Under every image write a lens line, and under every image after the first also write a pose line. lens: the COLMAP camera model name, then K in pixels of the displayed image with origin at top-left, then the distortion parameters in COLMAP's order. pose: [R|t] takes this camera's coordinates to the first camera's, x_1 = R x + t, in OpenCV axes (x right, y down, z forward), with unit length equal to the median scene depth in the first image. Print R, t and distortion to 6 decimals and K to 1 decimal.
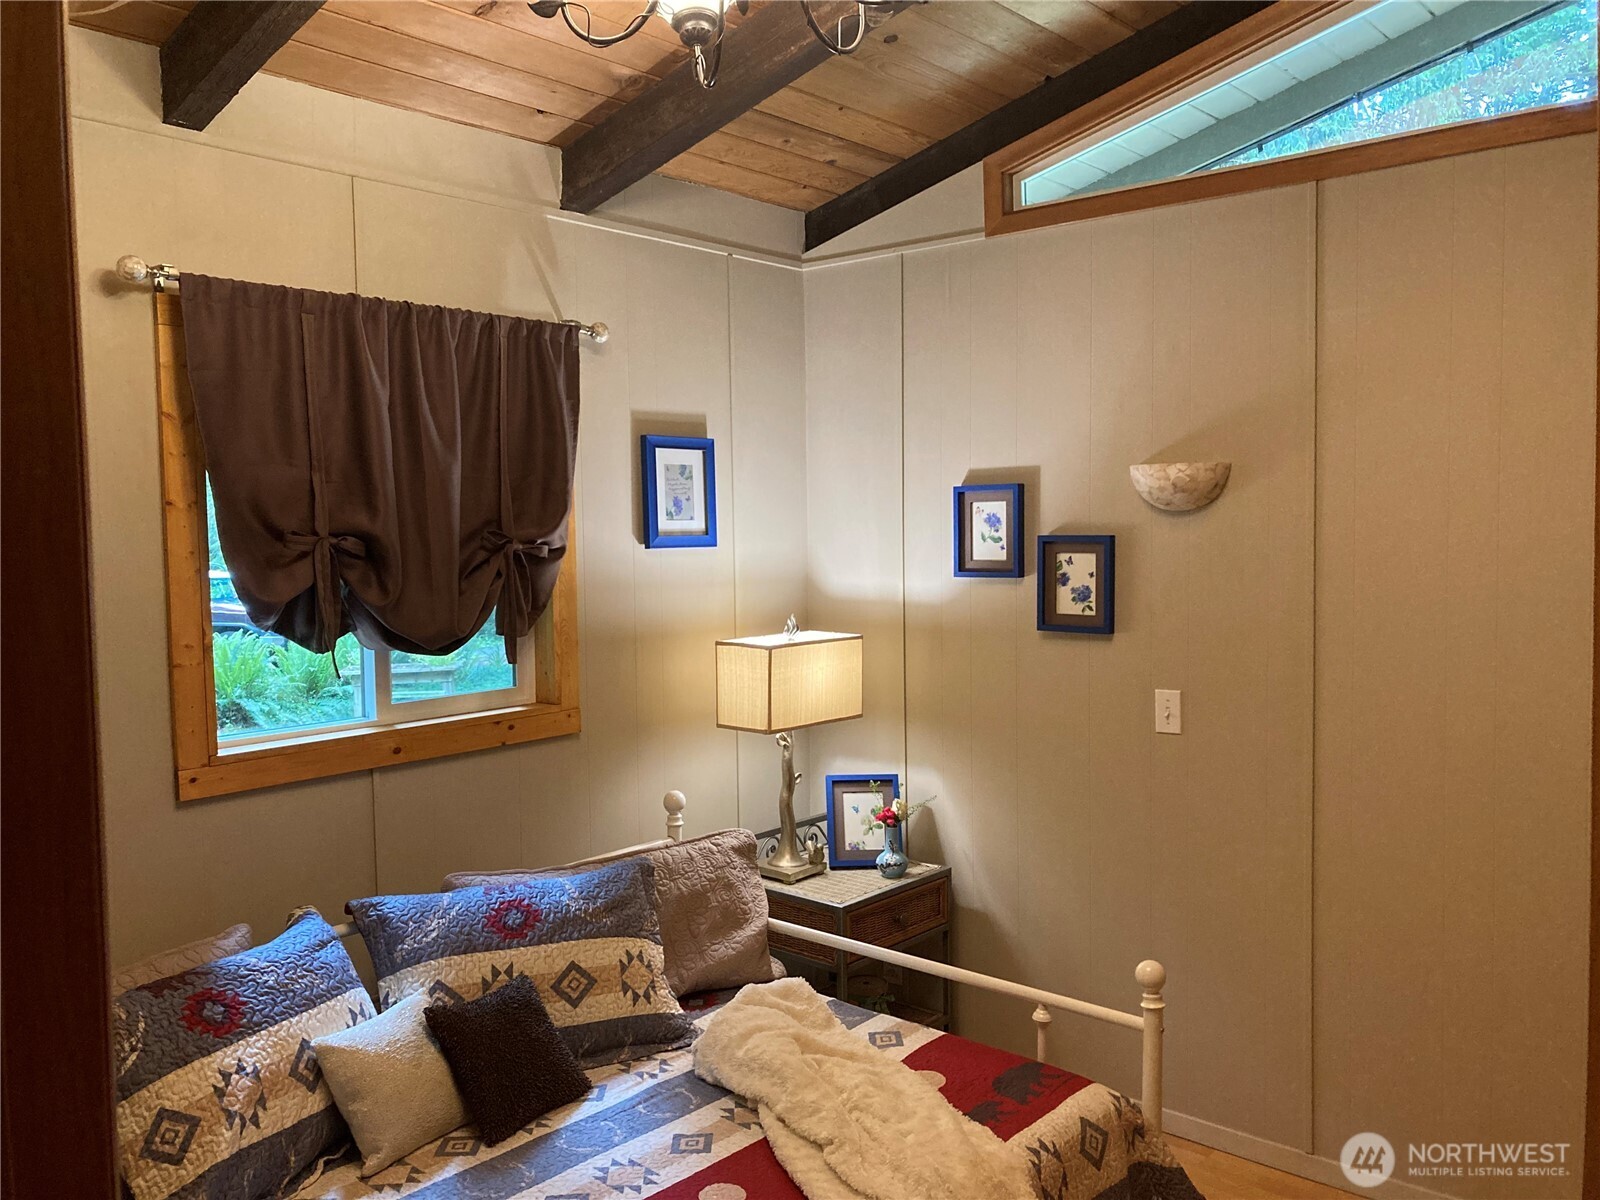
lens RADIAL K [[1296.8, 0, 800.3], [0, 1296.8, 601.6], [0, 0, 1]] dist [0.018813, -0.016918]
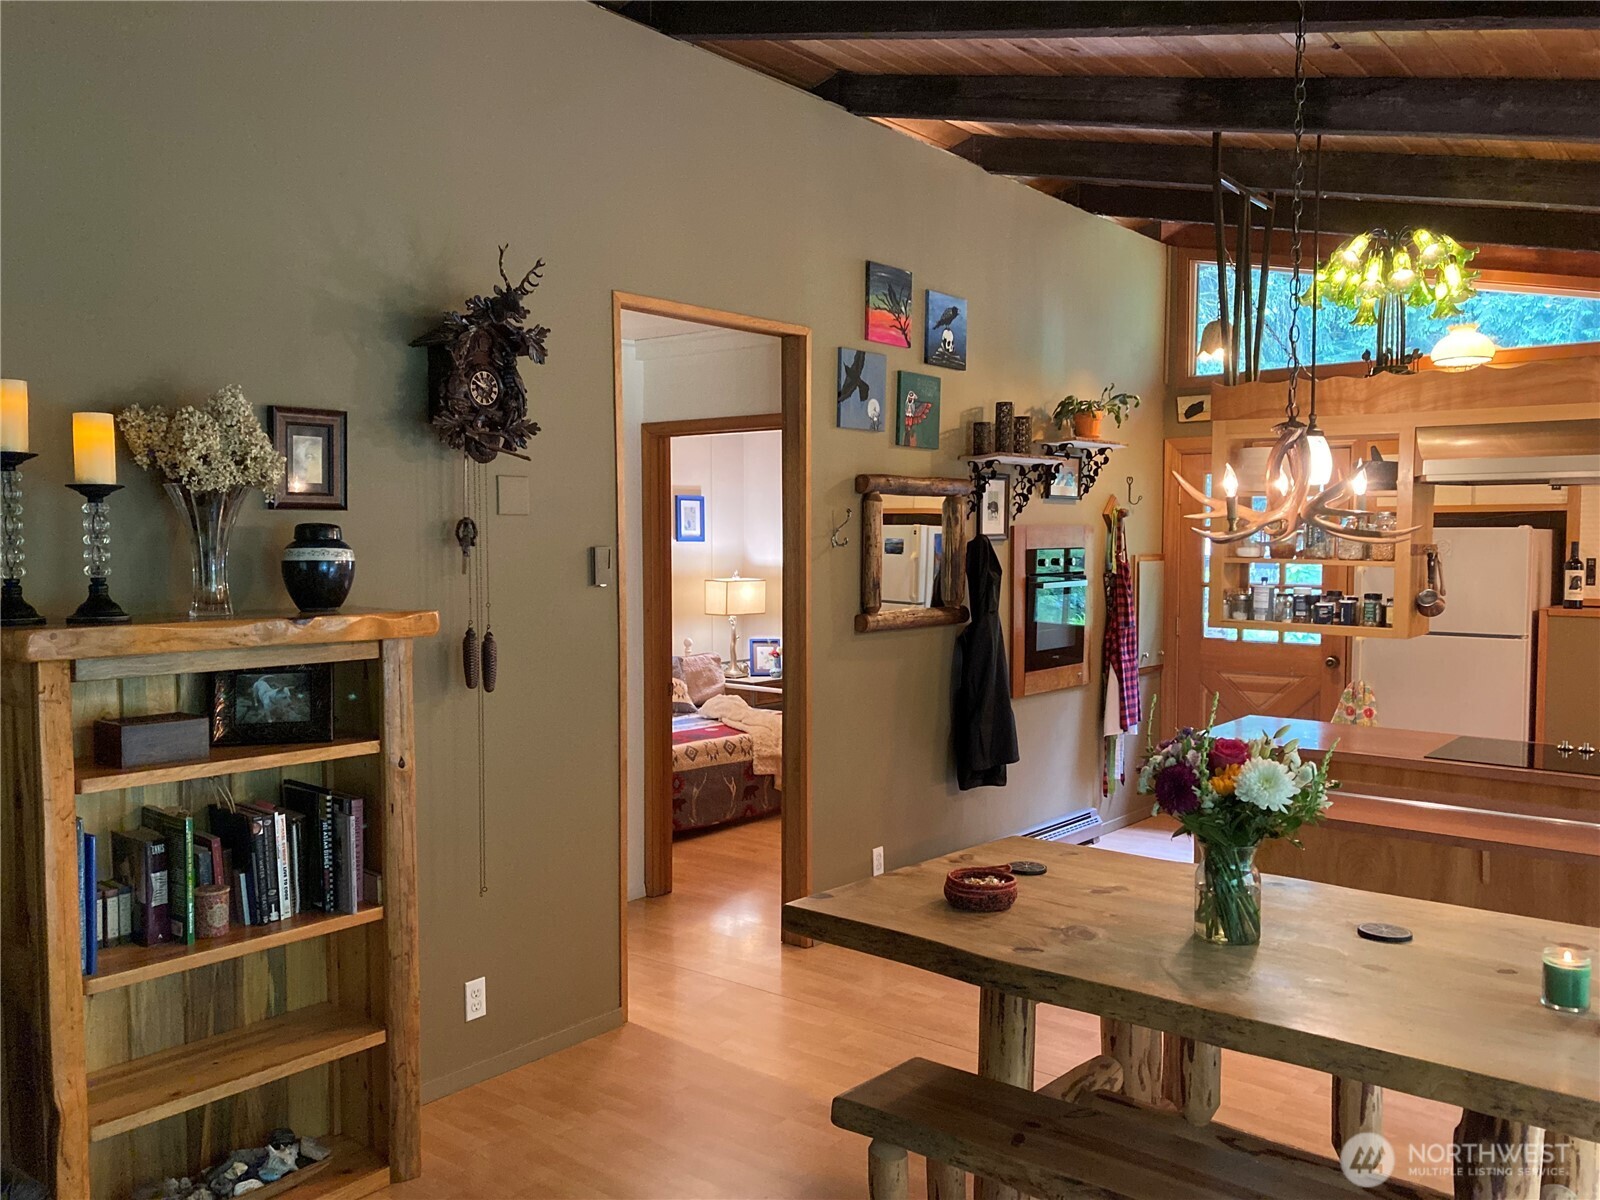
lens RADIAL K [[1296.8, 0, 797.2], [0, 1296.8, 585.0], [0, 0, 1]] dist [0.018813, -0.016918]
pose [[0.999234, 0.017869, 0.034817, 0.022576], [-0.017078, 0.999592, -0.022881, 0.090193], [-0.035212, 0.022269, 0.999132, -1.411230]]
